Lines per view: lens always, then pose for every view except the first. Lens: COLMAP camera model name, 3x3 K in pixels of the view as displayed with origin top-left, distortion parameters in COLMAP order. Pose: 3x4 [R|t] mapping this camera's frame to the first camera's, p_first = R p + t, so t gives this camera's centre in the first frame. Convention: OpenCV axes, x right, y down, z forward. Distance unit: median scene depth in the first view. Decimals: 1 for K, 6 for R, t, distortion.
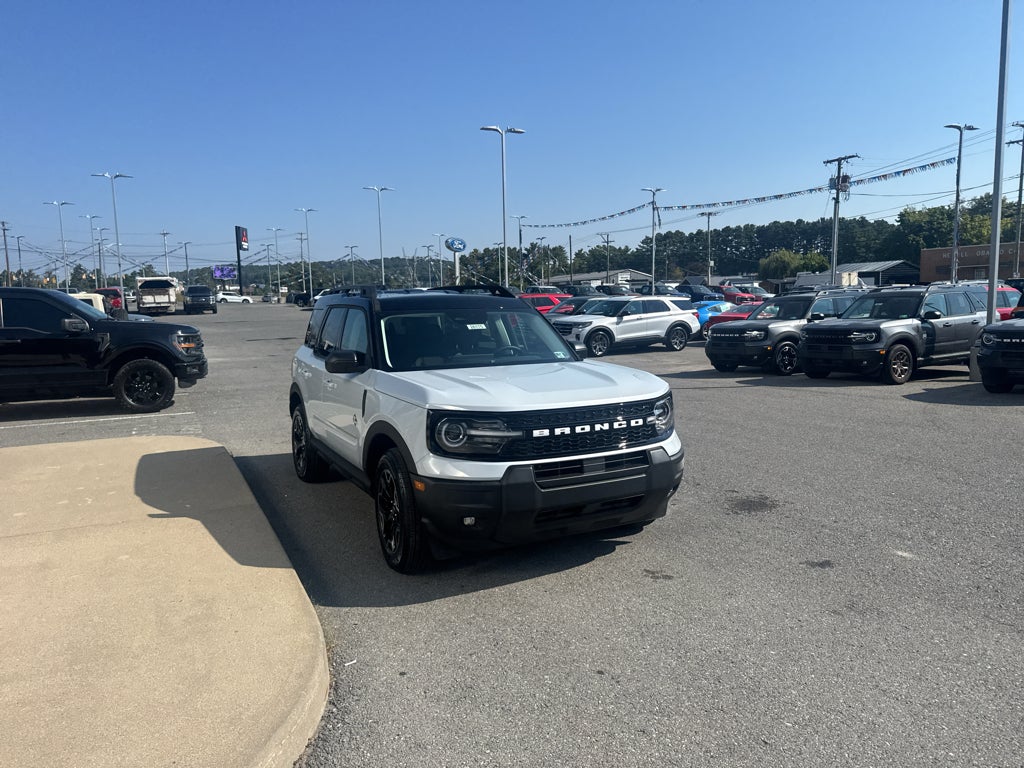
lens RADIAL K [[719.9, 0, 515.4], [0, 719.9, 386.3], [0, 0, 1]] dist [0.036061, -0.045890]
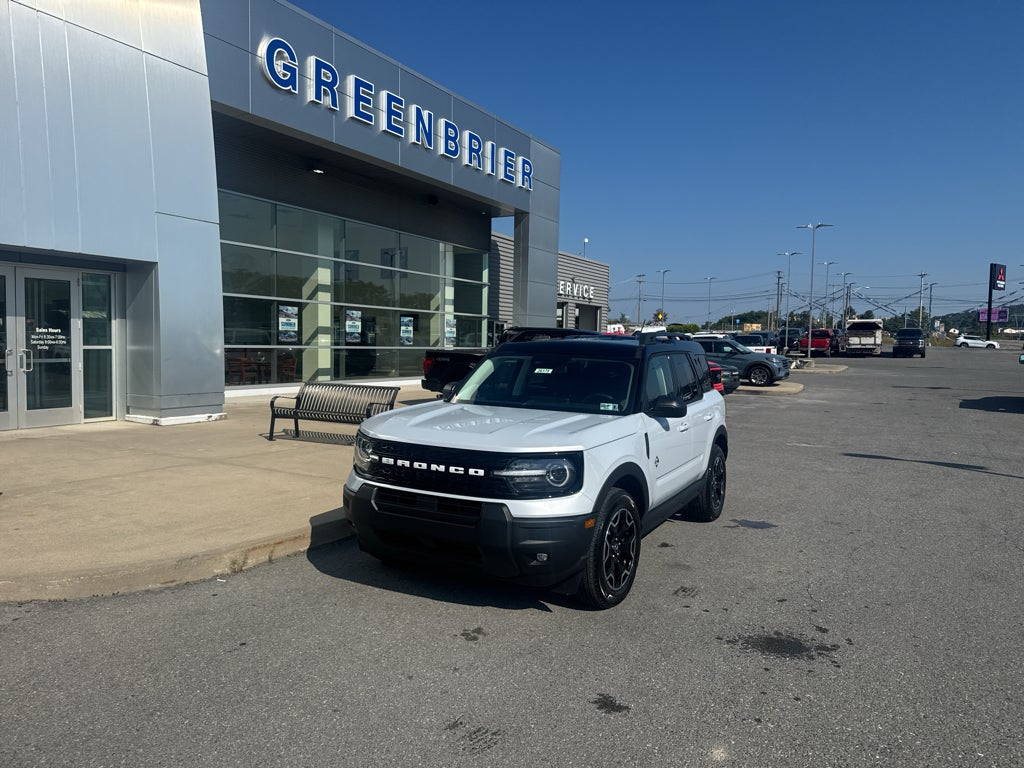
lens RADIAL K [[719.9, 0, 513.9], [0, 719.9, 366.0], [0, 0, 1]] dist [0.036061, -0.045890]
pose [[0.555440, 0.060951, -0.829320, 0.180052], [-0.130505, 0.991341, -0.014547, -0.015560], [0.821252, 0.116310, 0.558585, 0.083044]]
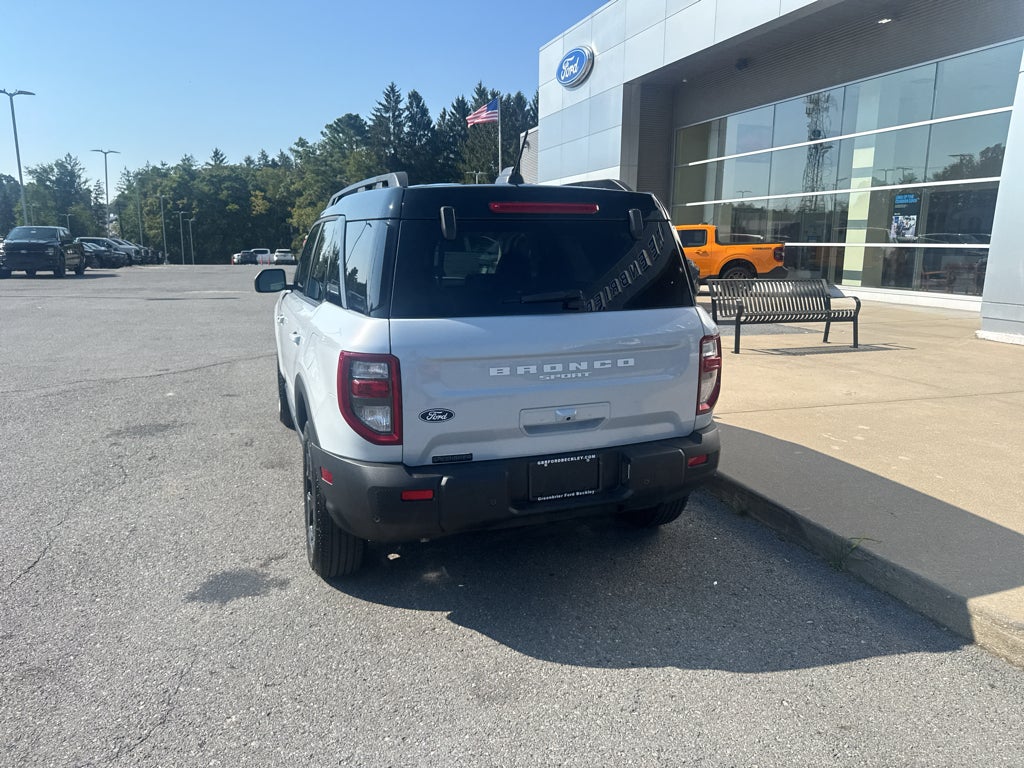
lens RADIAL K [[719.9, 0, 515.7], [0, 719.9, 363.5], [0, 0, 1]] dist [0.036061, -0.045890]
pose [[-0.991323, -0.003971, 0.131391, -0.076375], [0.033159, 0.959664, 0.279187, -0.045946], [-0.127200, 0.281121, -0.951205, 0.446904]]
